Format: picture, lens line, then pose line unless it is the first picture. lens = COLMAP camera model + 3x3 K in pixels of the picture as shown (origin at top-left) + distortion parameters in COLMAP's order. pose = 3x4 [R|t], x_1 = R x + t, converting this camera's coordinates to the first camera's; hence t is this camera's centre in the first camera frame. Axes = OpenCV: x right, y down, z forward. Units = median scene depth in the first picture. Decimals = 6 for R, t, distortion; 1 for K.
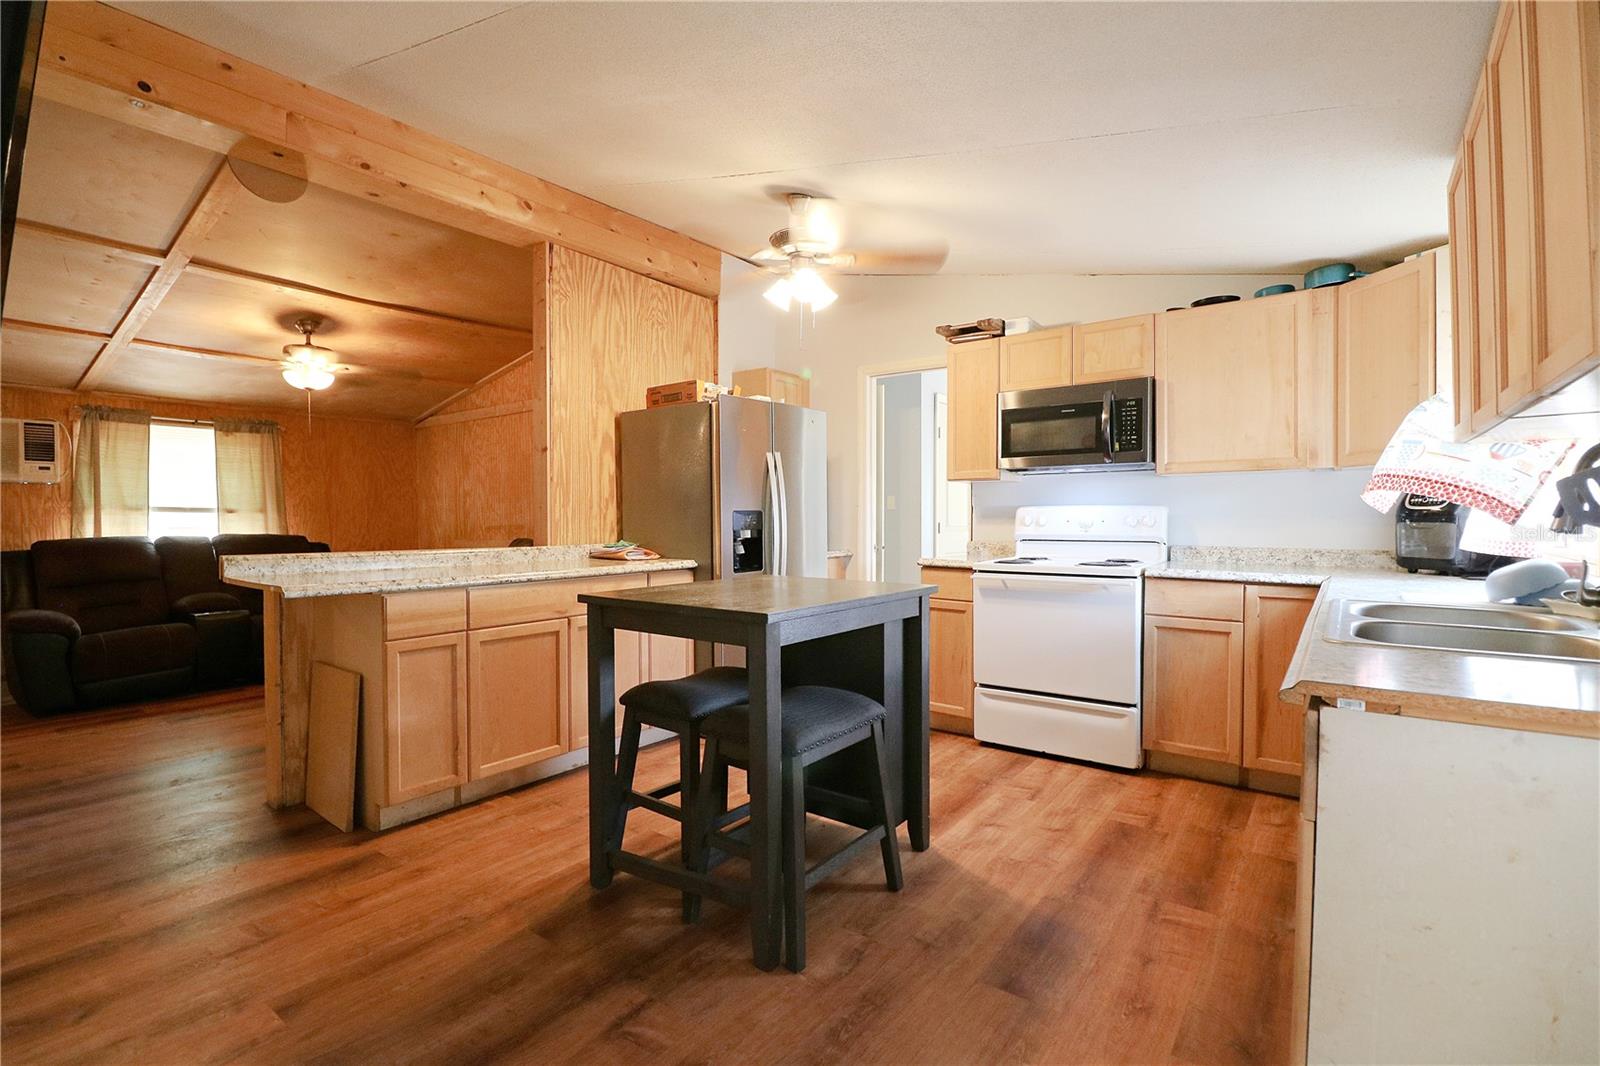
lens RADIAL K [[754.9, 0, 804.4], [0, 754.9, 535.8], [0, 0, 1]] dist [-0.002588, -0.014278]
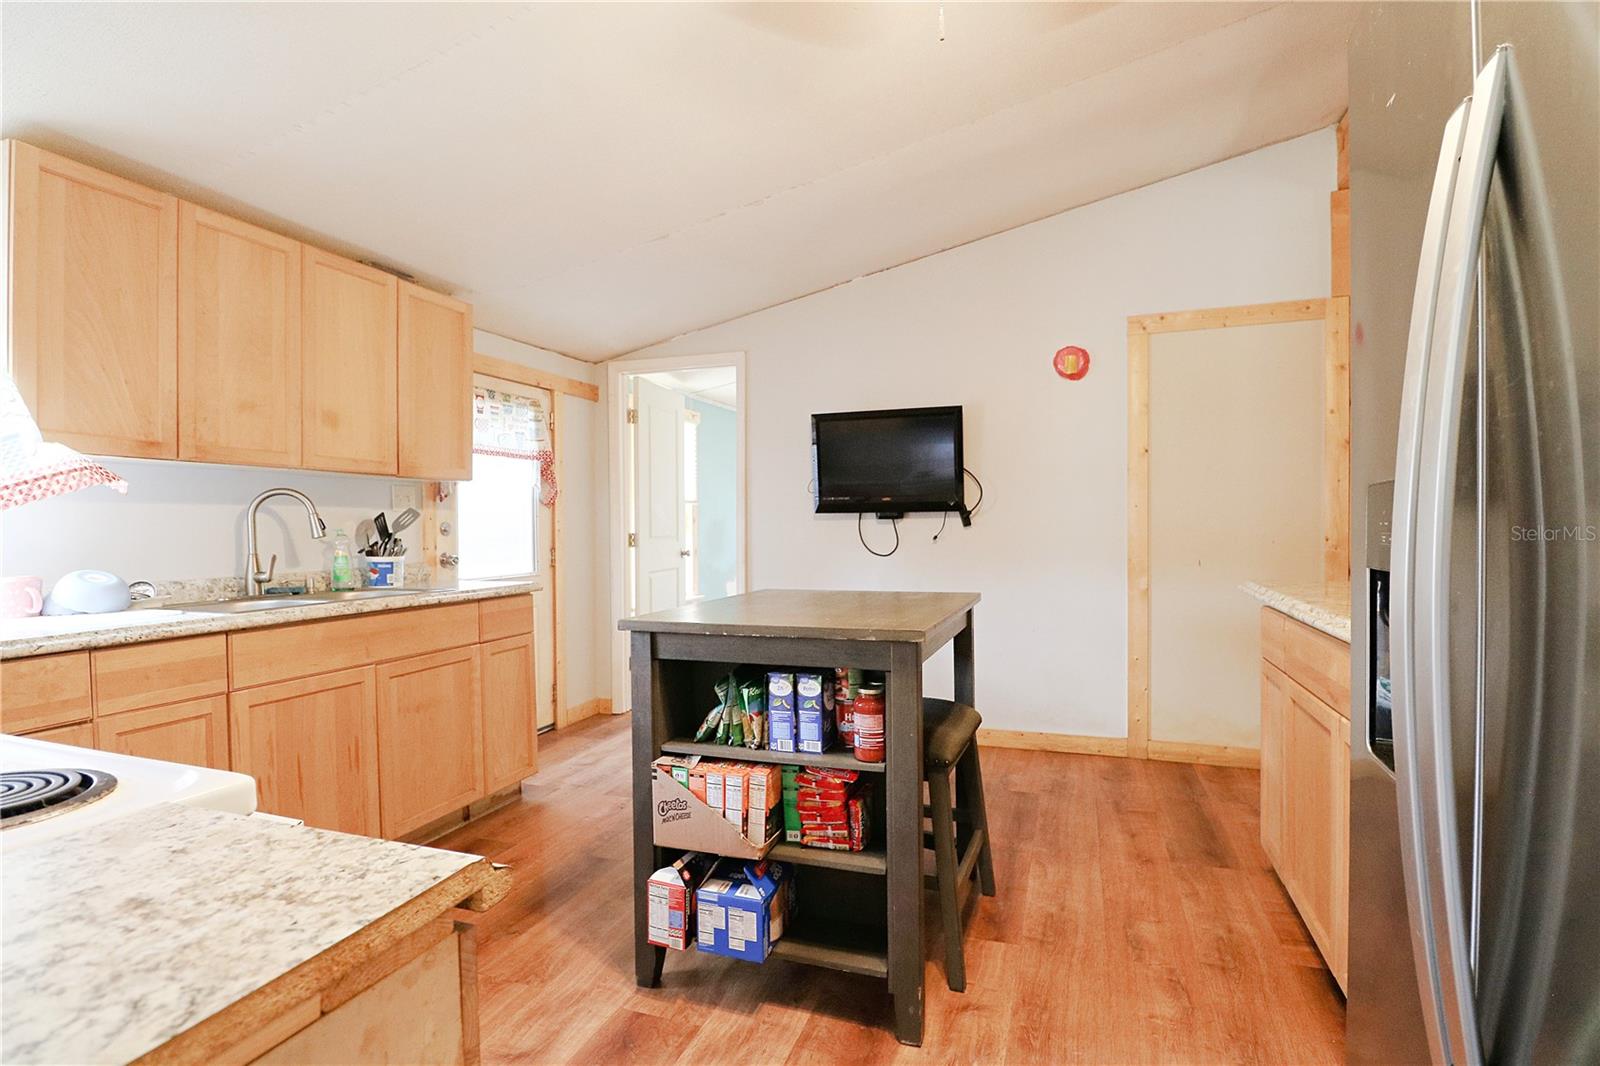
lens RADIAL K [[754.9, 0, 804.4], [0, 754.9, 535.8], [0, 0, 1]] dist [-0.002588, -0.014278]
pose [[-0.959407, 0.008801, -0.281887, 0.229022], [-0.000773, 0.999427, 0.033835, -0.036760], [0.282023, 0.032679, -0.958851, 1.861884]]
